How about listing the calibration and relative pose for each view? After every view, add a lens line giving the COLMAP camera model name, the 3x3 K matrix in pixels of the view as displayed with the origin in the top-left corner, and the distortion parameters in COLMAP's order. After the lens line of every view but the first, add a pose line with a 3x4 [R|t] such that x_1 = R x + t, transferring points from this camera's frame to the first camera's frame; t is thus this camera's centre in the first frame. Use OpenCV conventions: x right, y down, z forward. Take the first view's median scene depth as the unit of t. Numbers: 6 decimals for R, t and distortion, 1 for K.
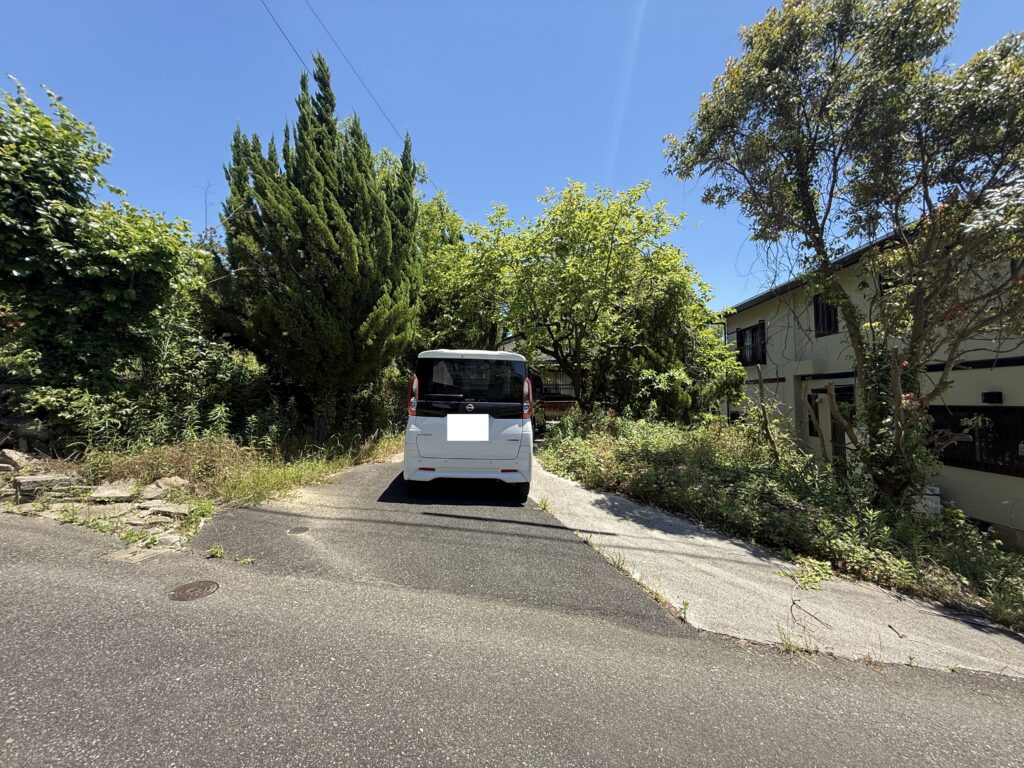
lens RADIAL K [[413.1, 0, 512.0], [0, 413.1, 384.0], [0, 0, 1]] dist [-0.000938, -0.000148]
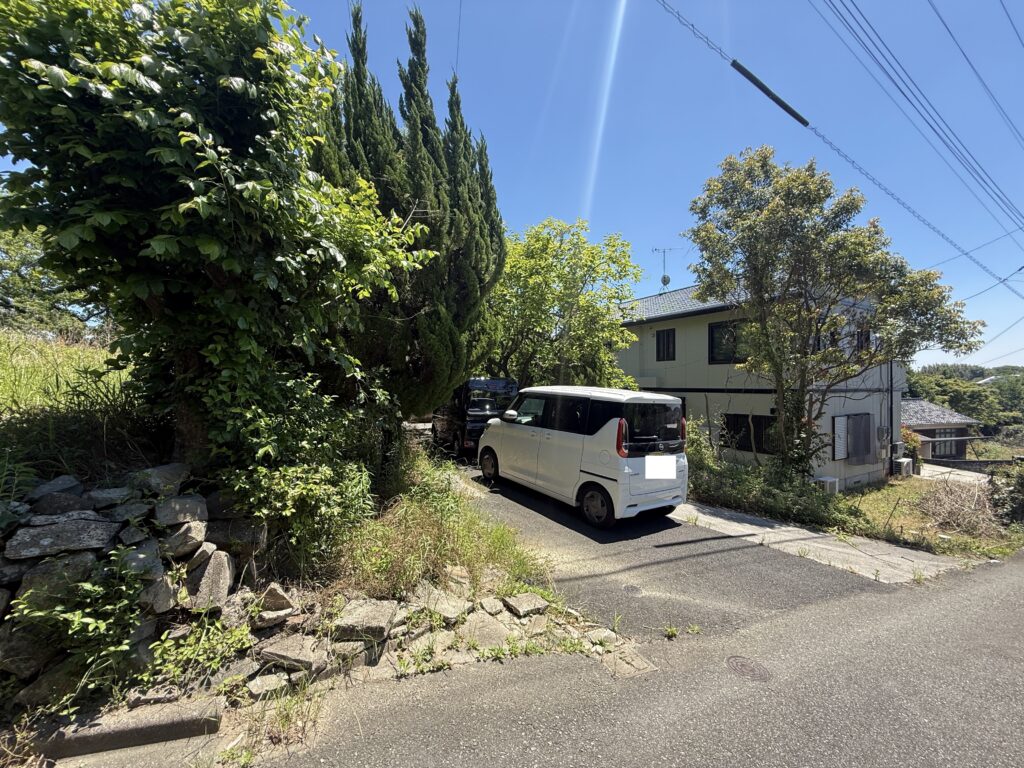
lens RADIAL K [[408.3, 0, 512.0], [0, 408.3, 384.0], [0, 0, 1]] dist [-0.010992, -0.000269]
pose [[0.840818, 0.018207, 0.541011, -1.206160], [-0.036422, 0.999072, 0.022984, -0.145313], [-0.540091, -0.039030, 0.840701, 0.319281]]
